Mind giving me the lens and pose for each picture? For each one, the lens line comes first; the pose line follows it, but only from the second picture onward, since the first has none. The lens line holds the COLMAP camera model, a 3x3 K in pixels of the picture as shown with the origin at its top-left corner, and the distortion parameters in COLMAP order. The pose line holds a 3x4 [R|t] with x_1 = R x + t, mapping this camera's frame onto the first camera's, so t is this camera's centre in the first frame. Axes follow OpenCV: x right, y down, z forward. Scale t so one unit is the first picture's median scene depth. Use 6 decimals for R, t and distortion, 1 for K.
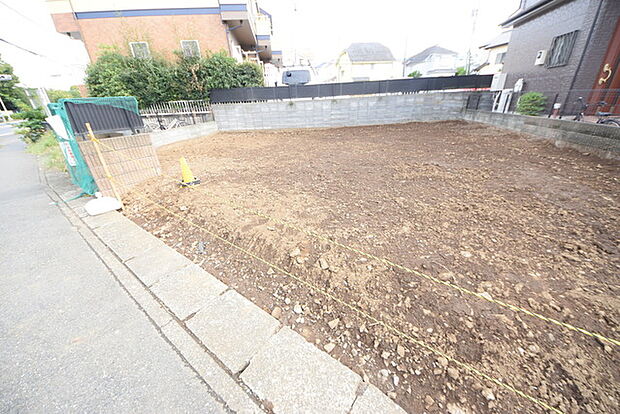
lens RADIAL K [[220.6, 0, 309.6], [0, 220.6, 207.2], [0, 0, 1]] dist [0.035898, -0.024183]
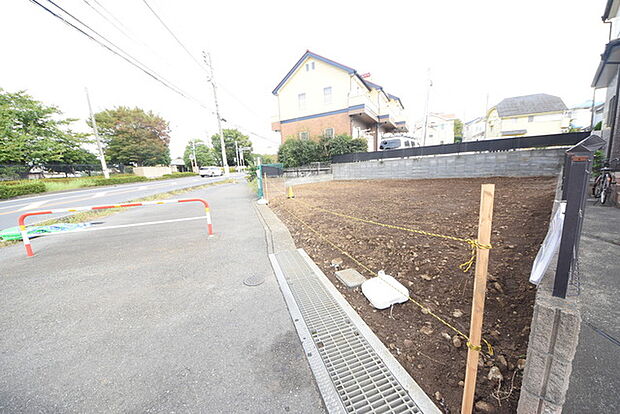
lens RADIAL K [[220.6, 0, 309.6], [0, 220.6, 207.2], [0, 0, 1]] dist [0.035898, -0.024183]
pose [[0.814490, 0.099934, -0.571507, 0.377903], [-0.225303, 0.962226, -0.152837, 0.119223], [0.534645, 0.253246, 0.806239, -0.291307]]
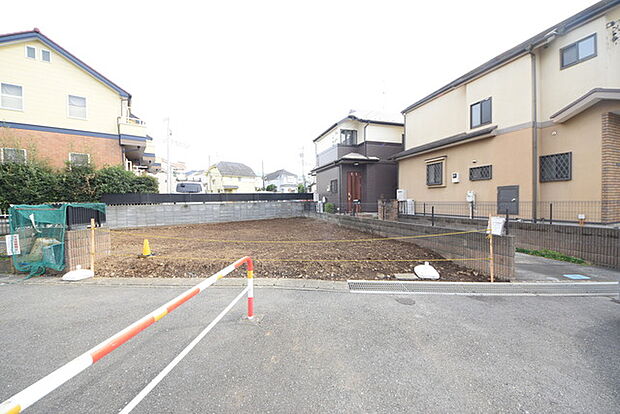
lens RADIAL K [[220.6, 0, 309.6], [0, 220.6, 207.2], [0, 0, 1]] dist [0.035898, -0.024183]
pose [[0.847314, 0.010349, 0.530992, -0.164269], [0.210045, 0.911763, -0.352943, 0.141424], [-0.487791, 0.410586, 0.770376, -0.330316]]
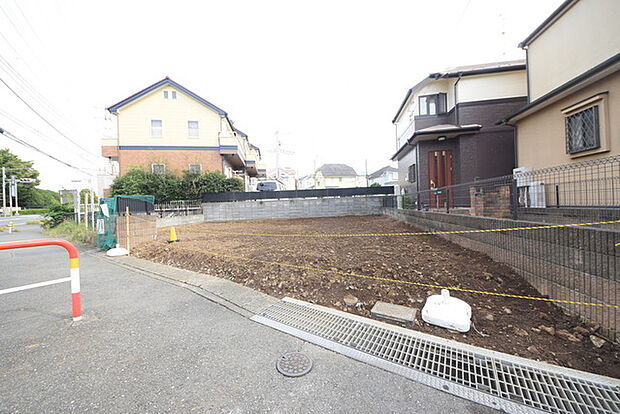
lens RADIAL K [[220.6, 0, 309.6], [0, 220.6, 207.2], [0, 0, 1]] dist [0.035898, -0.024183]
pose [[0.998908, 0.005345, 0.046414, 0.160783], [0.014560, 0.908349, -0.417960, 0.148602], [-0.044394, 0.418179, 0.907279, -0.268373]]
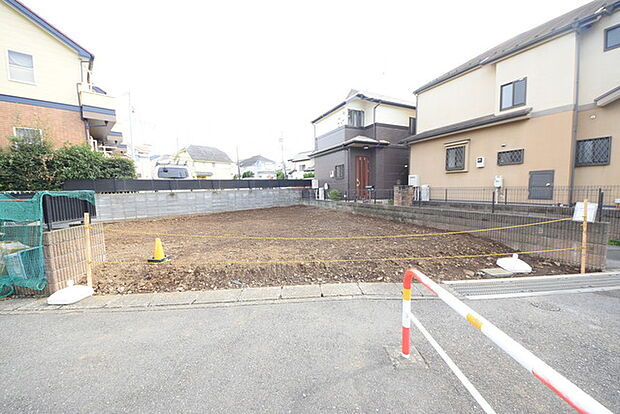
lens RADIAL K [[220.6, 0, 309.6], [0, 220.6, 207.2], [0, 0, 1]] dist [0.035898, -0.024183]
pose [[0.771662, -0.033099, 0.635171, -0.264871], [0.262575, 0.926151, -0.270737, 0.060768], [-0.579303, 0.375698, 0.723367, -0.147583]]
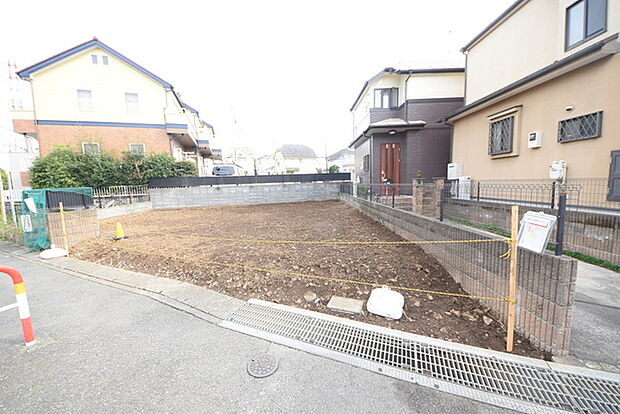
lens RADIAL K [[220.6, 0, 309.6], [0, 220.6, 207.2], [0, 0, 1]] dist [0.035898, -0.024183]
pose [[0.974506, -0.014594, 0.223888, 0.155847], [0.088421, 0.942104, -0.323453, 0.121080], [-0.206205, 0.335004, 0.919376, -0.303628]]
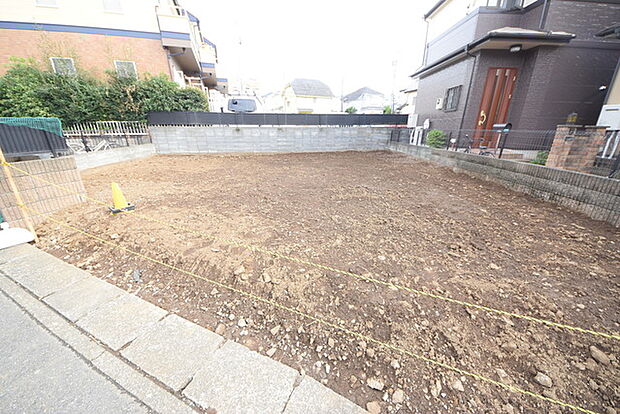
lens RADIAL K [[220.6, 0, 309.6], [0, 220.6, 207.2], [0, 0, 1]] dist [0.035898, -0.024183]
pose [[0.975790, -0.029226, 0.216750, 0.008150], [0.051138, 0.994049, -0.096183, 0.004877], [-0.212649, 0.104938, 0.971477, -0.027308]]
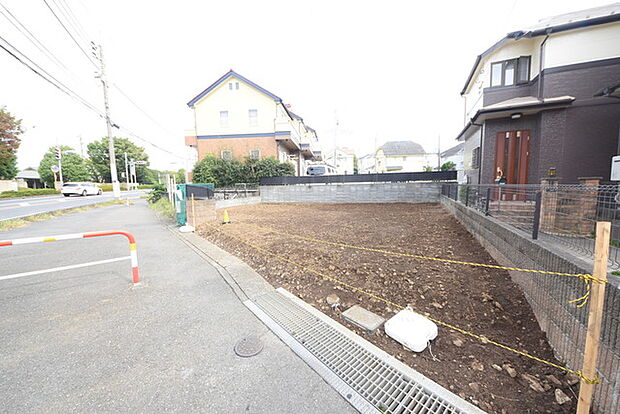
lens RADIAL K [[220.6, 0, 309.6], [0, 220.6, 207.2], [0, 0, 1]] dist [0.035898, -0.024183]
pose [[0.972875, 0.048097, -0.226278, 0.256790], [-0.119717, 0.941656, -0.314567, 0.119314], [0.197947, 0.333124, 0.921871, -0.298445]]
